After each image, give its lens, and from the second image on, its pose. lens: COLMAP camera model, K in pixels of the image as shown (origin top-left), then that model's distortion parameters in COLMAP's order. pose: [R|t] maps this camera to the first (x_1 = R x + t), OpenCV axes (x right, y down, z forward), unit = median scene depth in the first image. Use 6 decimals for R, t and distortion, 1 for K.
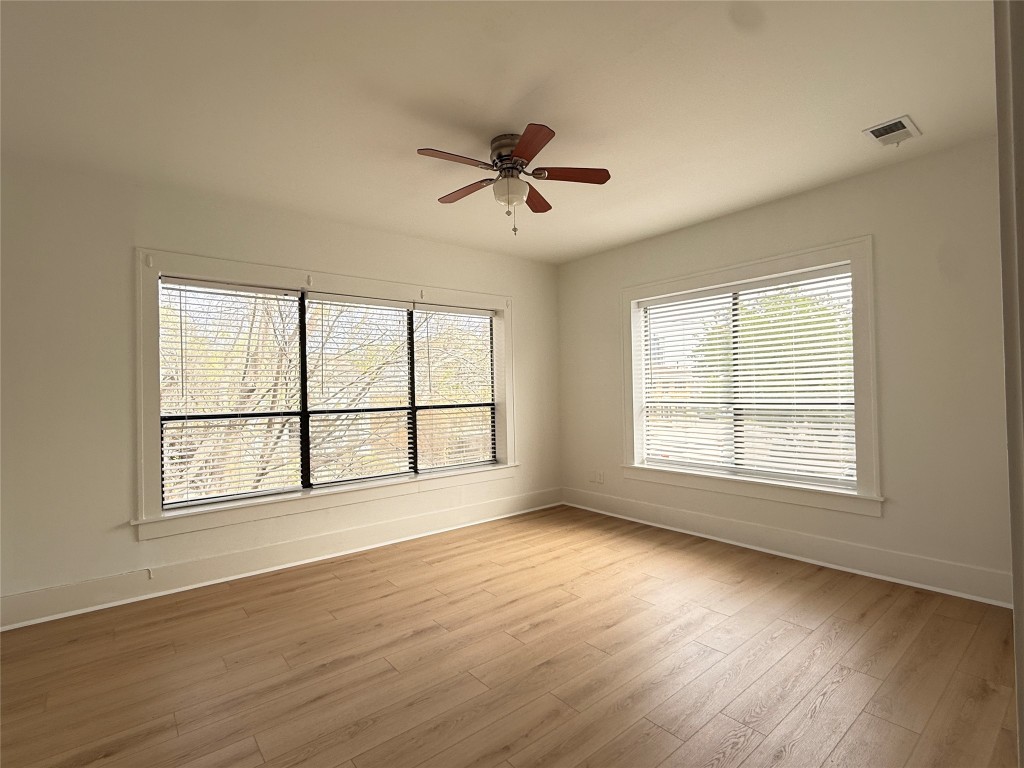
lens RADIAL K [[506.2, 0, 513.6], [0, 506.2, 381.7], [0, 0, 1]] dist [-0.001793, -0.000140]
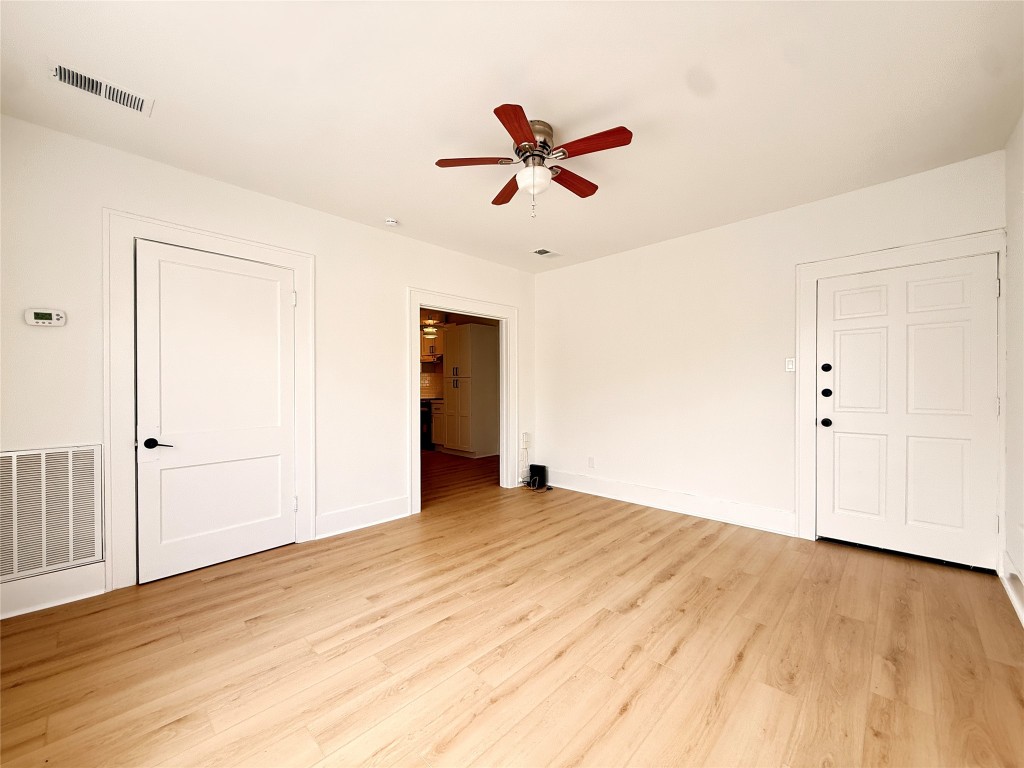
lens RADIAL K [[412.8, 0, 509.3], [0, 412.8, 386.1], [0, 0, 1]] dist [-0.003089, -0.000036]
pose [[-0.993369, 0.025101, -0.112200, 0.147041], [0.026077, 0.999634, -0.007238, 0.045609], [0.111978, -0.010116, -0.993659, 1.804138]]
